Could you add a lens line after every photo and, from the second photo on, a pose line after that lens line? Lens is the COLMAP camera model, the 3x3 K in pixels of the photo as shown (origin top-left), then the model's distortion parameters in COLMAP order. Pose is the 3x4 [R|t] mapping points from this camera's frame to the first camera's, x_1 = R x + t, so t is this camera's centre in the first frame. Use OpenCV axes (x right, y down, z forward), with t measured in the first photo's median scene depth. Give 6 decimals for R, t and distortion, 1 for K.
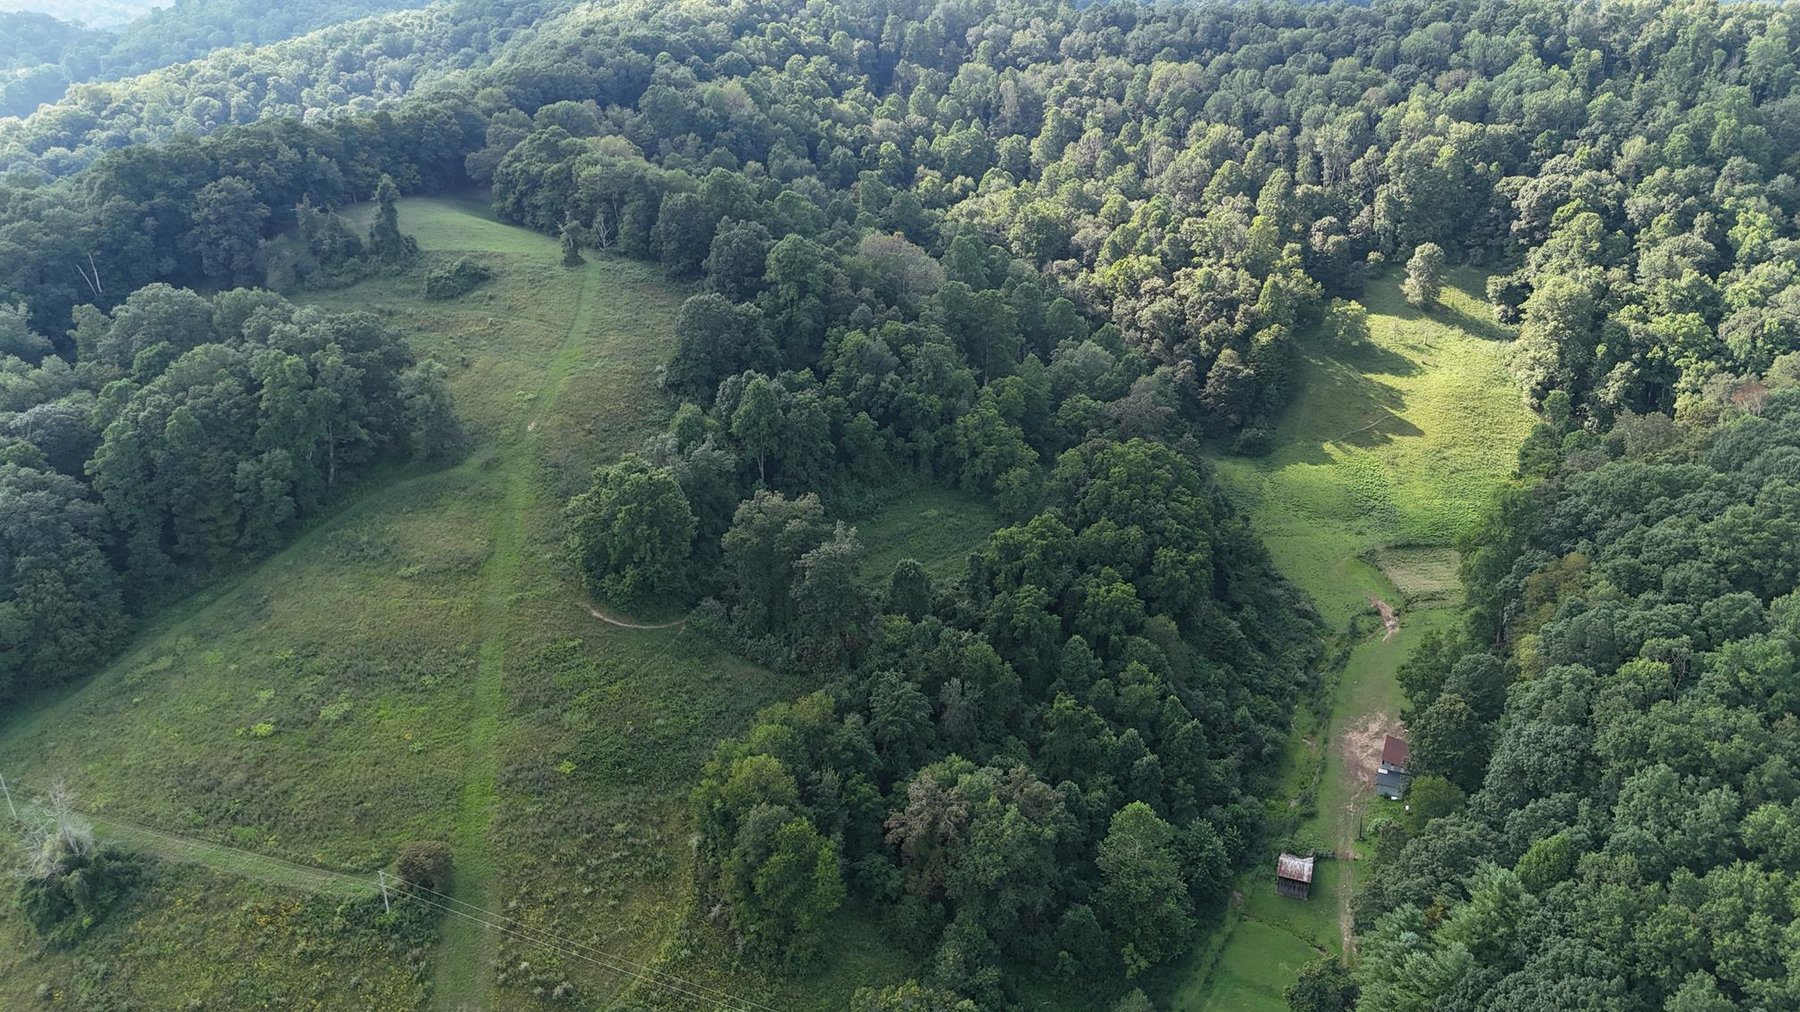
lens RADIAL K [[1320.8, 0, 896.3], [0, 1320.8, 503.0], [0, 0, 1]] dist [0.071140, -0.066140]
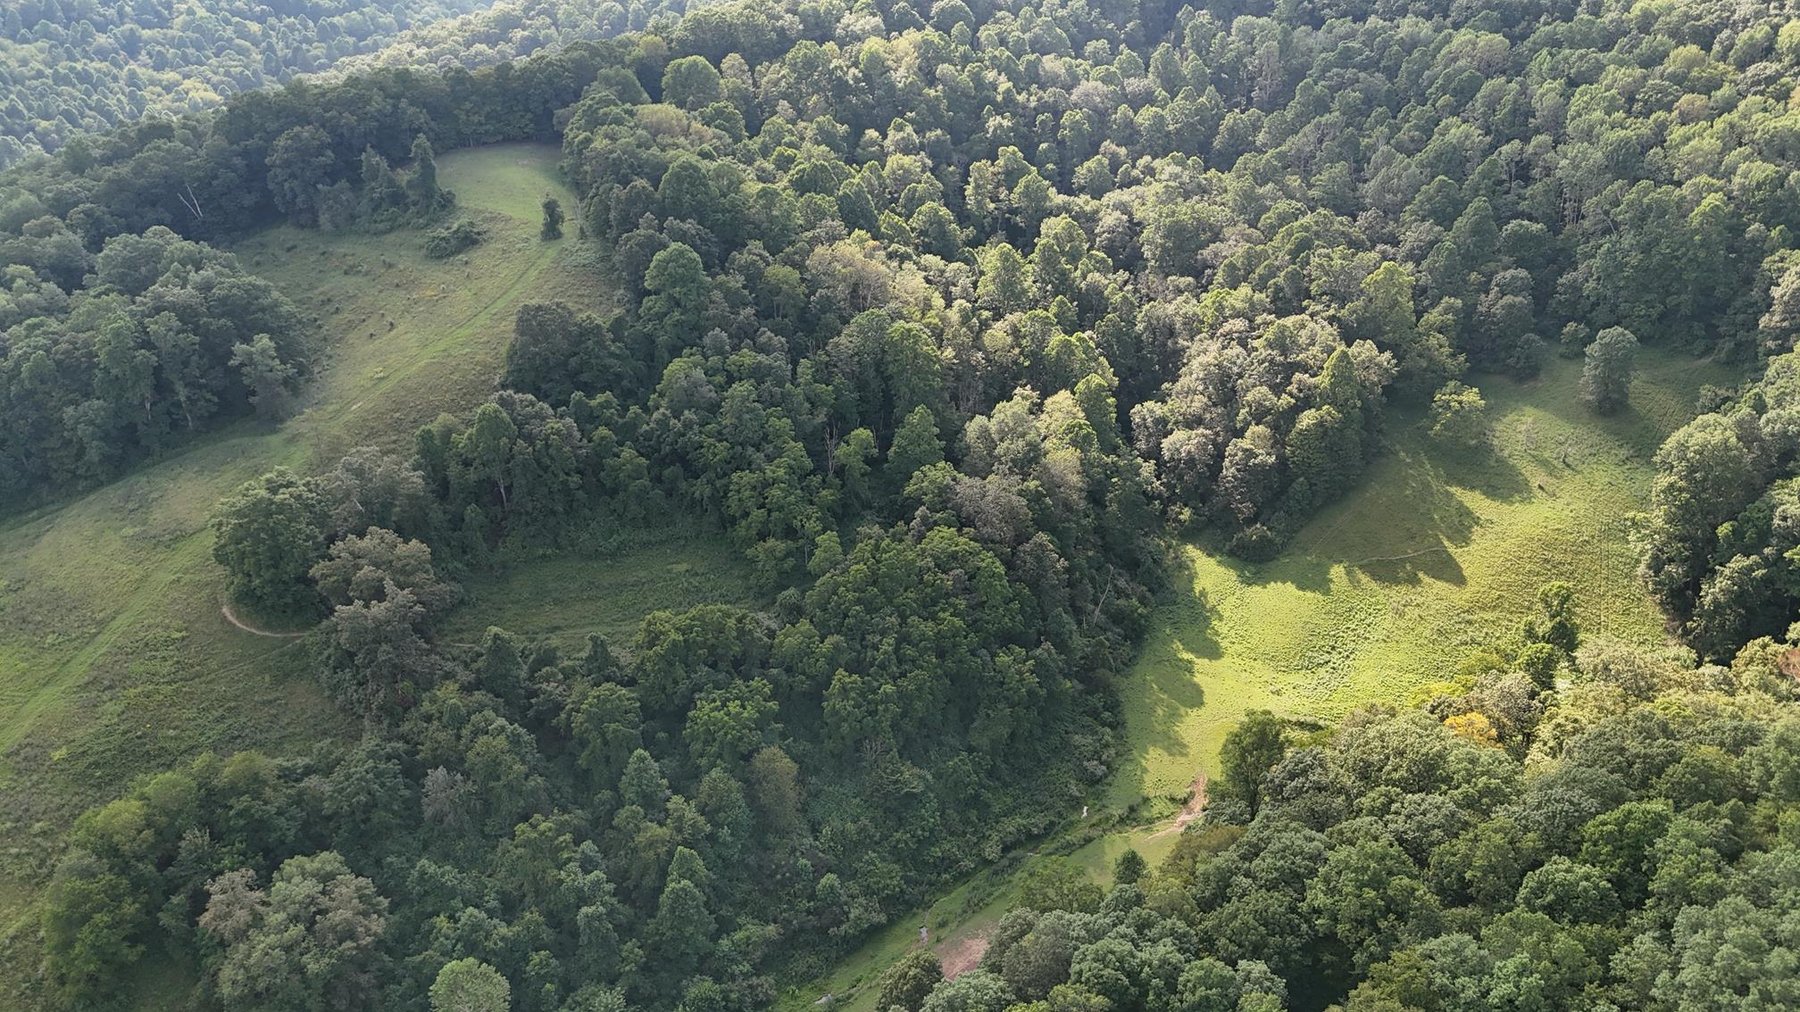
lens RADIAL K [[1320.8, 0, 897.9], [0, 1320.8, 504.5], [0, 0, 1]] dist [0.071140, -0.066140]
pose [[0.885045, 0.209354, -0.415772, 0.447407], [-0.169968, 0.976830, 0.130056, -0.151551], [0.433366, -0.044438, 0.900122, 0.173179]]
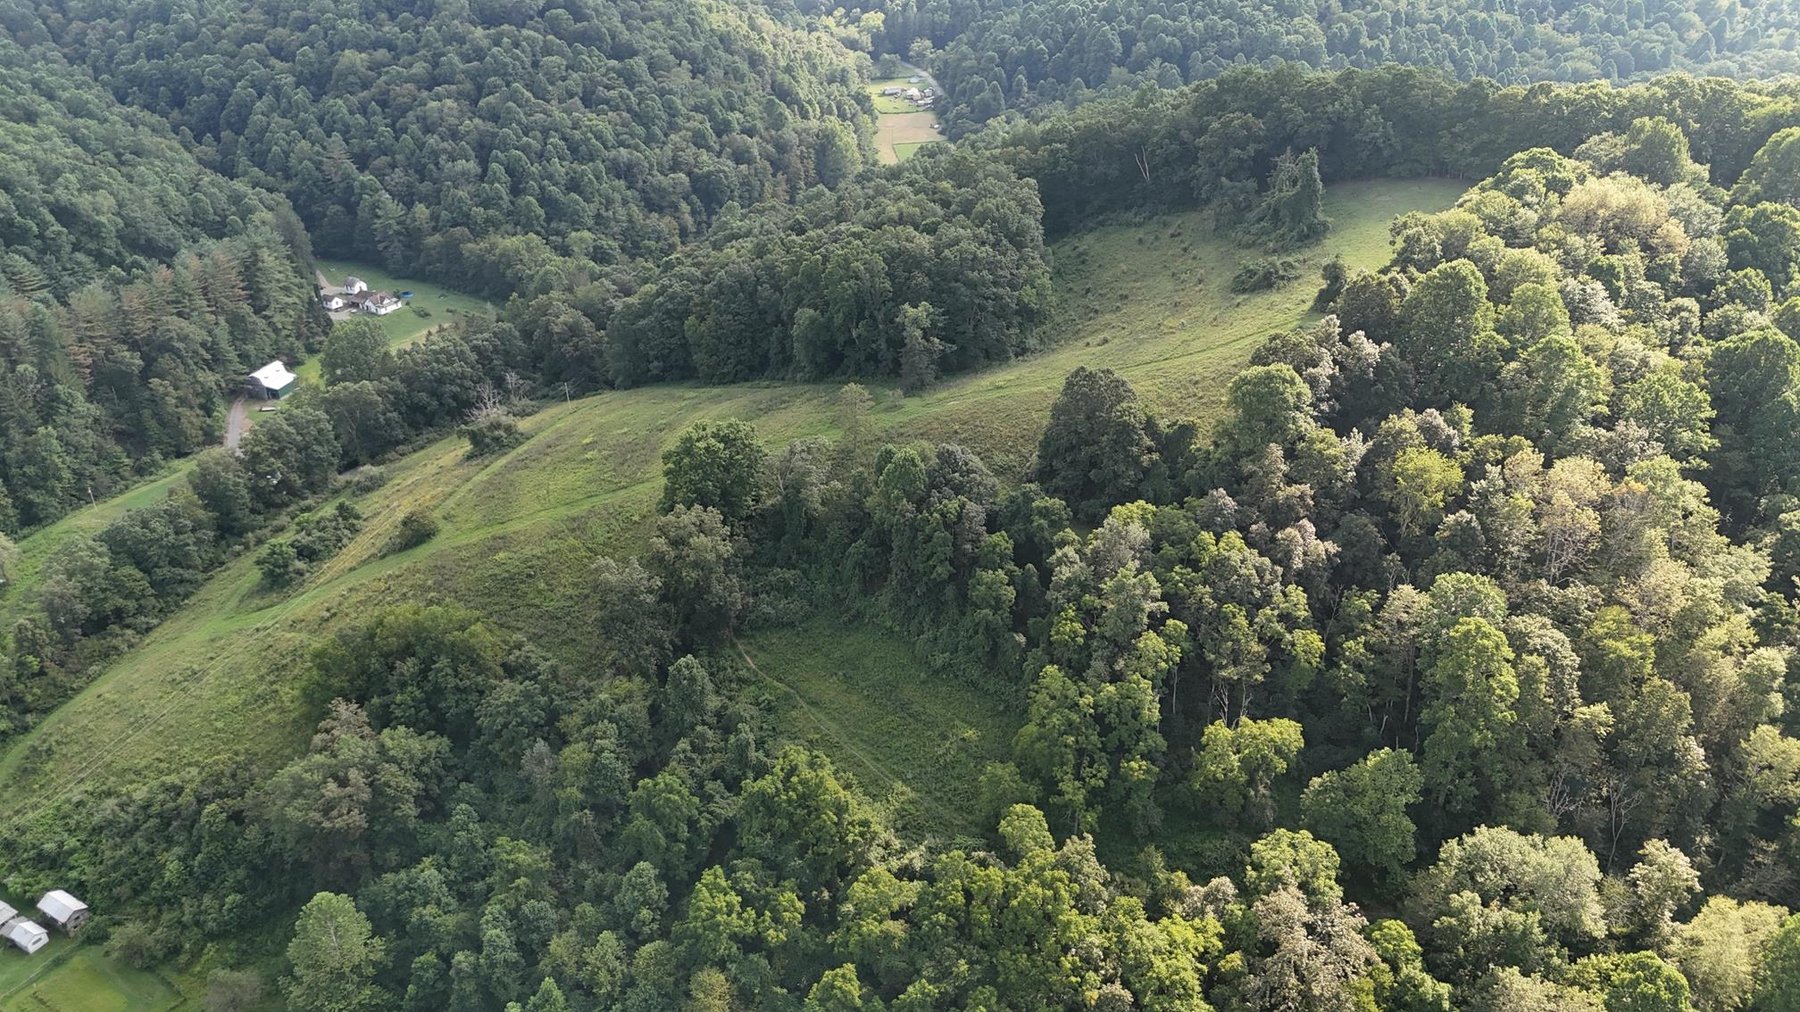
lens RADIAL K [[1320.8, 0, 898.8], [0, 1320.8, 494.3], [0, 0, 1]] dist [0.071140, -0.066140]
pose [[-0.043737, 0.475240, -0.878768, 0.504451], [-0.363546, 0.811733, 0.457081, -0.348417], [0.930549, 0.339464, 0.137268, 0.662658]]
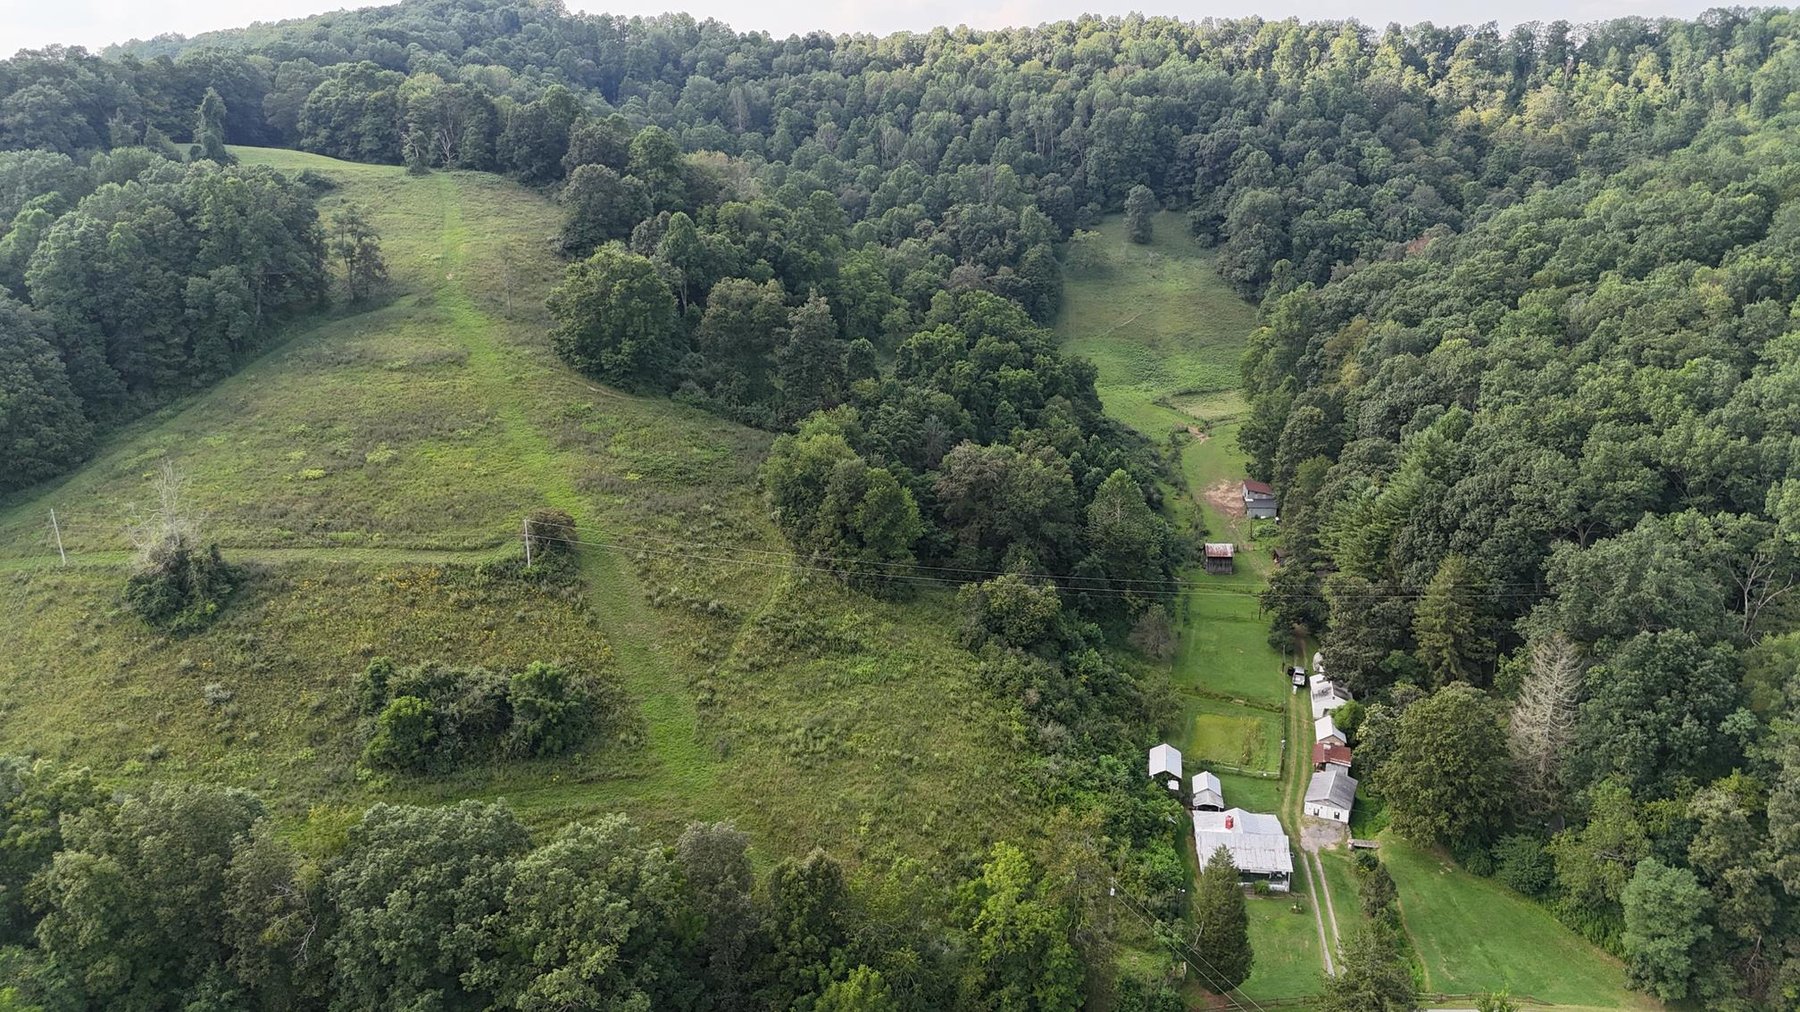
lens RADIAL K [[1320.8, 0, 894.4], [0, 1320.8, 506.1], [0, 0, 1]] dist [0.071140, -0.066140]
pose [[0.955379, -0.091112, 0.280979, -0.197372], [0.119086, 0.989315, -0.084112, 0.190867], [-0.270313, 0.113820, 0.956021, -0.040951]]
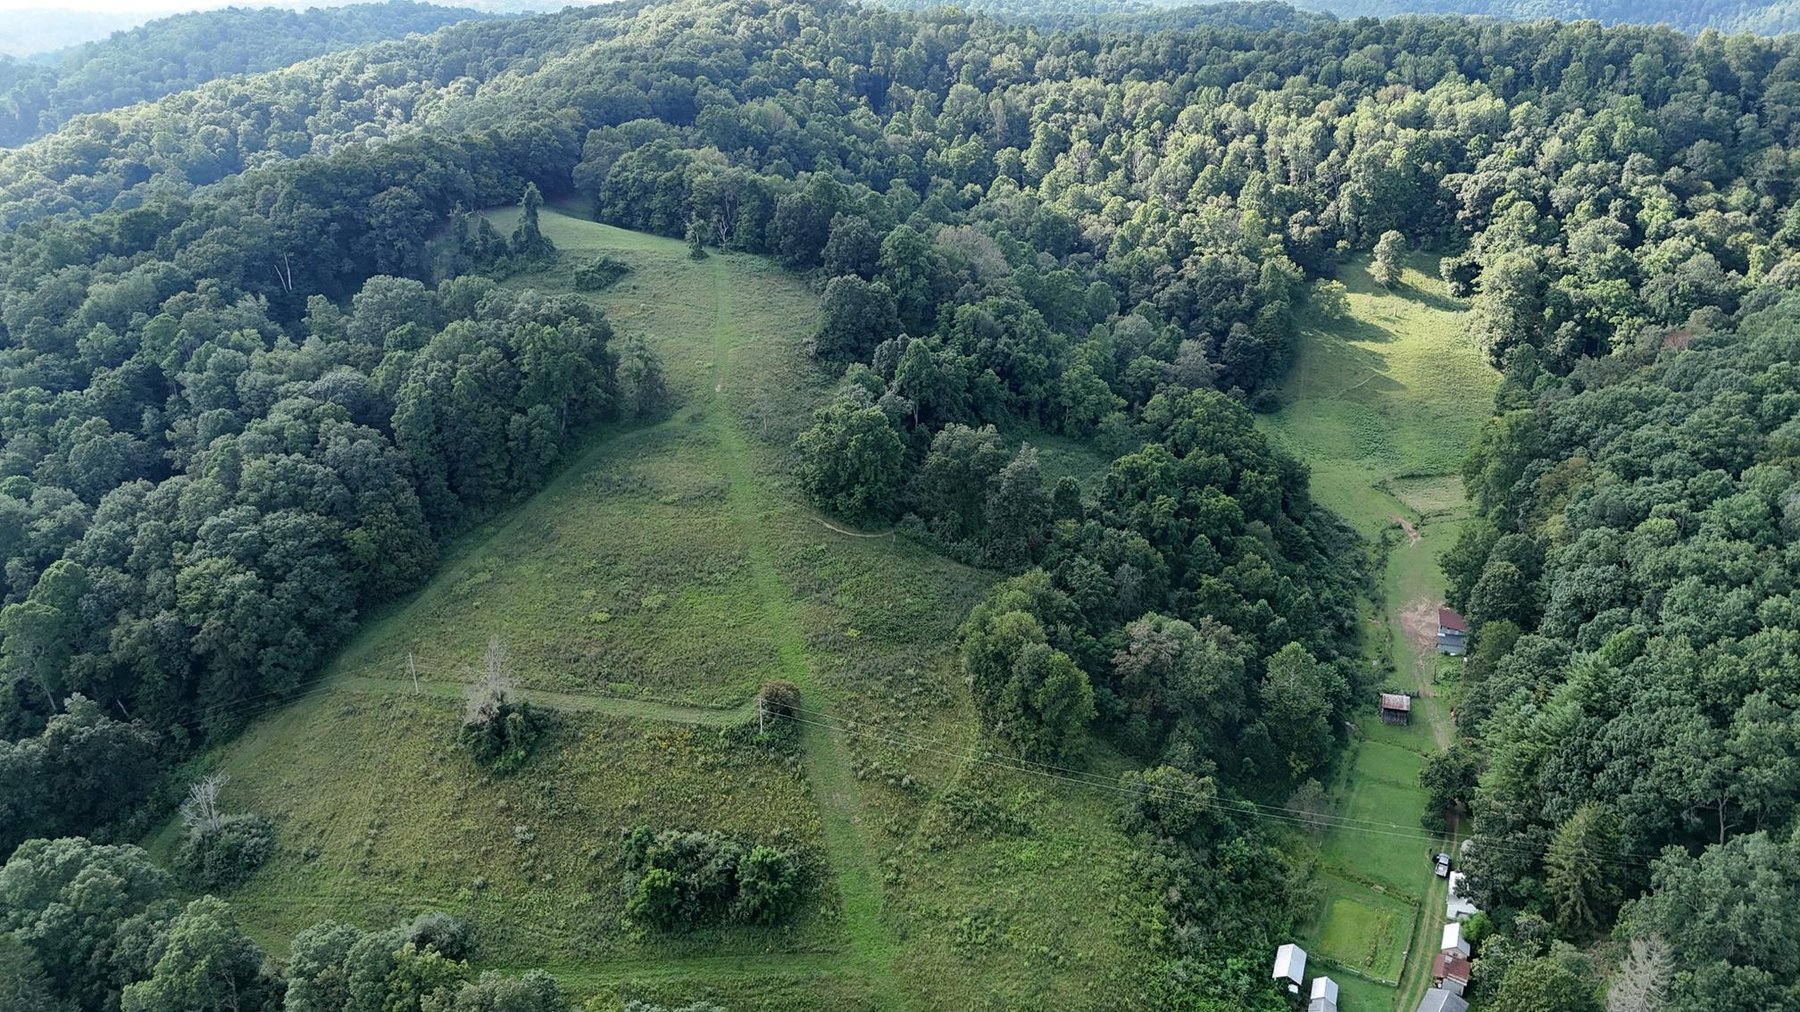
lens RADIAL K [[1320.8, 0, 896.5], [0, 1320.8, 504.3], [0, 0, 1]] dist [0.071140, -0.066140]
pose [[0.994884, -0.039209, 0.093103, -0.180324], [0.041047, 0.998997, -0.017910, 0.057236], [-0.092307, 0.021640, 0.995495, -0.141533]]
